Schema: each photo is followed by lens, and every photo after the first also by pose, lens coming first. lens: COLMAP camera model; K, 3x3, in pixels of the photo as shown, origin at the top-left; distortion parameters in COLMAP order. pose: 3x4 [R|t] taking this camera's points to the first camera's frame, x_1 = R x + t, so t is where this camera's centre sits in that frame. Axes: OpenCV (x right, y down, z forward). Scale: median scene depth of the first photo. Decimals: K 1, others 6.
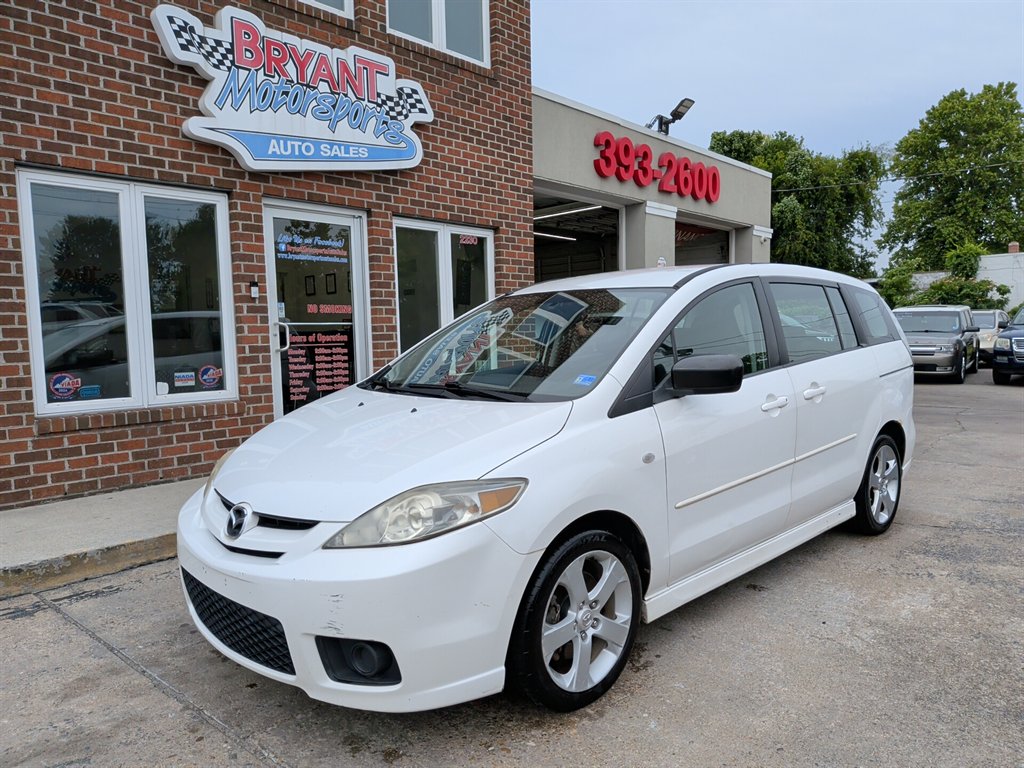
lens RADIAL K [[727.0, 0, 510.9], [0, 727.0, 384.4], [0, 0, 1]] dist [-0.001427, -0.005490]
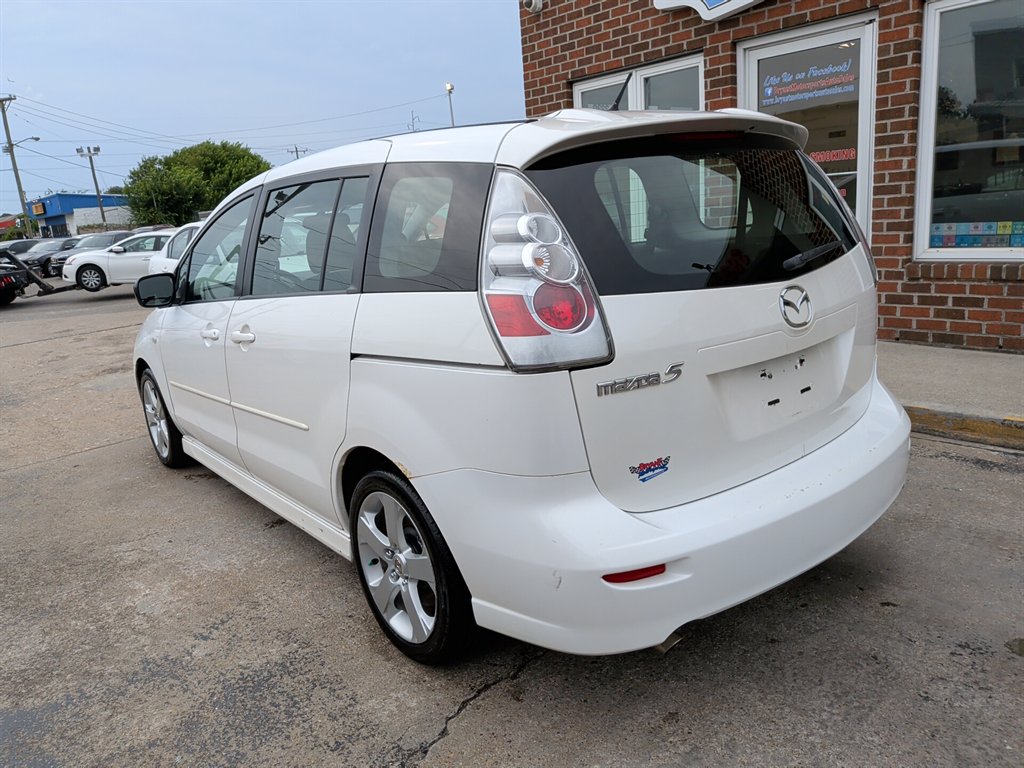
lens RADIAL K [[799.3, 0, 512.0], [0, 799.3, 346.3], [0, 0, 1]] dist [-0.034654, -0.009772]
pose [[-0.117329, 0.190892, -0.974574, 0.822113], [0.004286, 0.981440, 0.191720, -0.084475], [0.993084, 0.018317, -0.115969, 0.941375]]
